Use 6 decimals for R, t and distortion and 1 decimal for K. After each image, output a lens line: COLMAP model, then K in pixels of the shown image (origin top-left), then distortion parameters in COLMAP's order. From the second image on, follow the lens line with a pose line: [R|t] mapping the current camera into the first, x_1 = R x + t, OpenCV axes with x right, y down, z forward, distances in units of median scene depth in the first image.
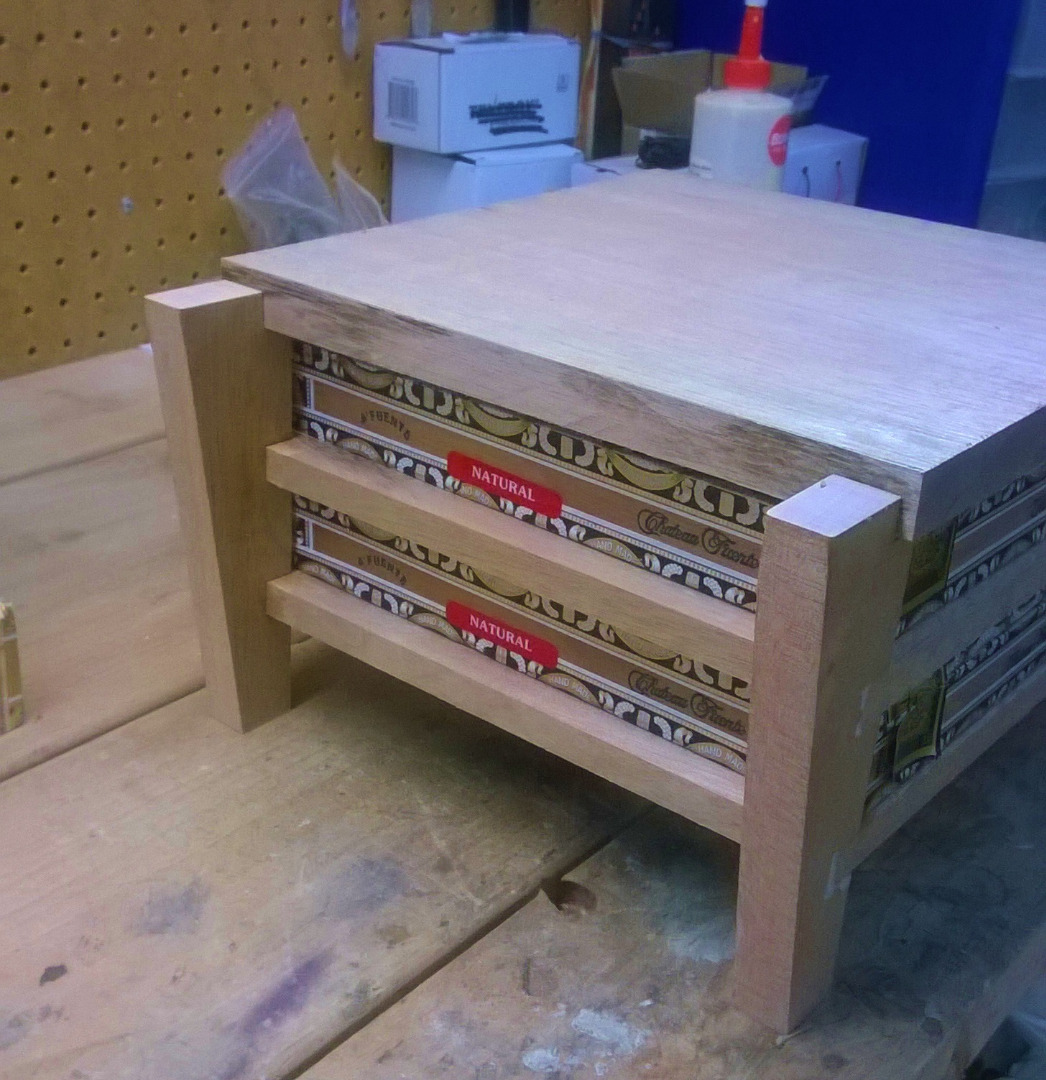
lens RADIAL K [[1534.2, 0, 527.3], [0, 1534.2, 581.7], [0, 0, 1]] dist [0.082637, 0.000000]
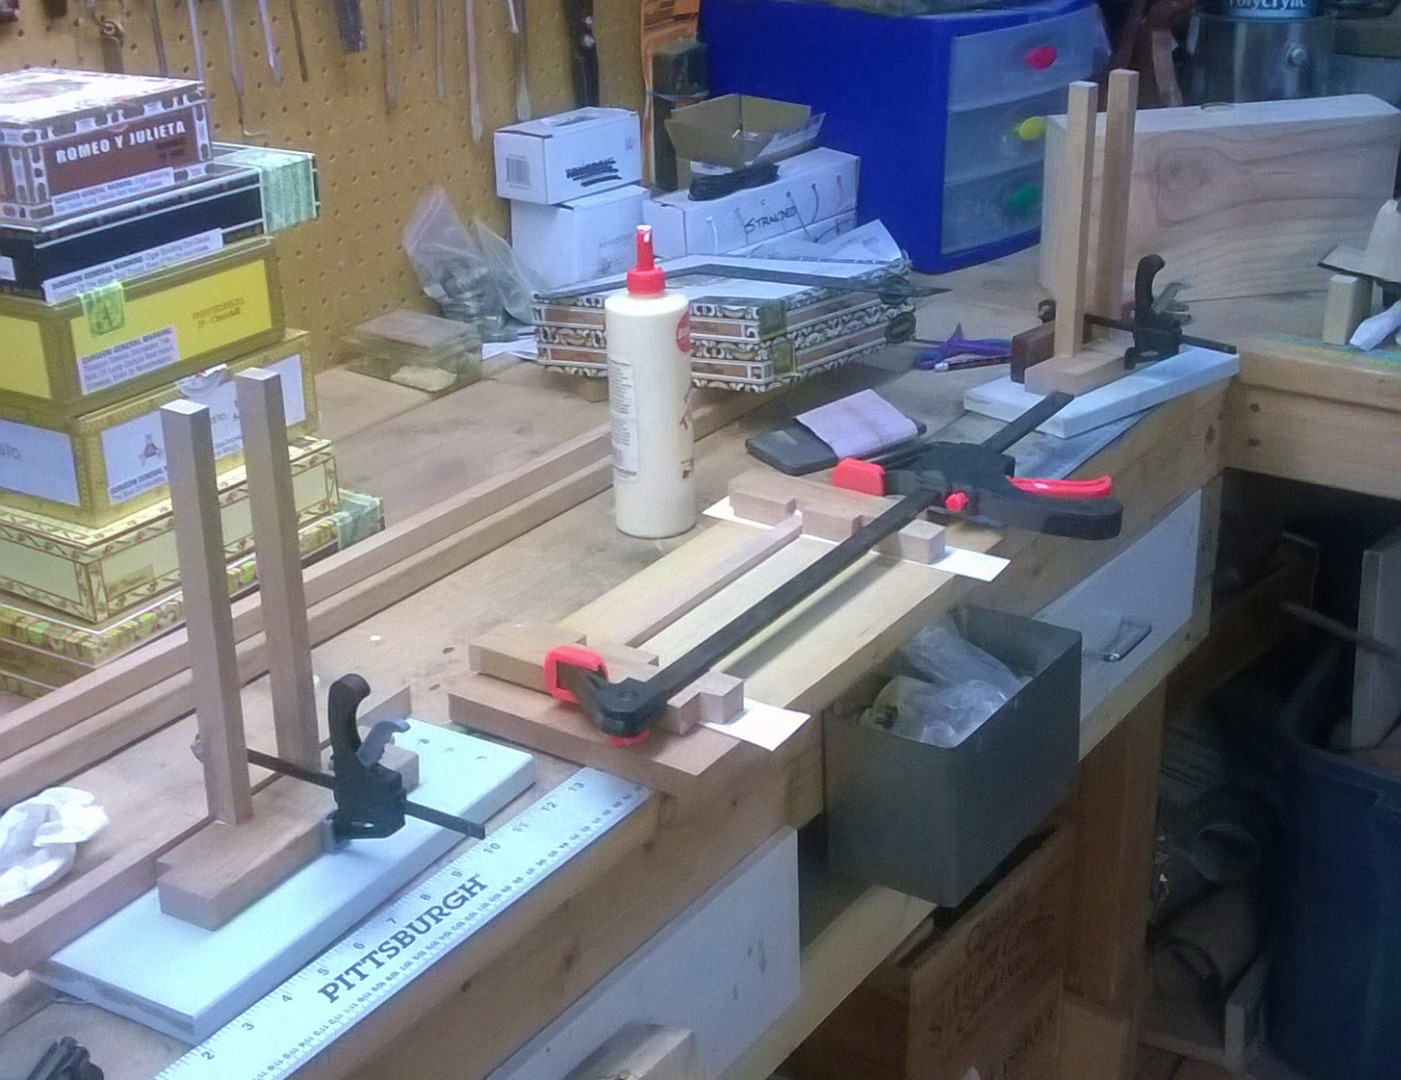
lens RADIAL K [[2130.0, 0, 709.9], [0, 2130.0, 535.8], [0, 0, 1]] dist [0.080012, 0.000000]
pose [[0.994320, -0.096635, 0.044604, -0.025325], [0.098436, 0.994335, -0.040113, 0.112557], [-0.040475, 0.044276, 0.998199, -0.915802]]
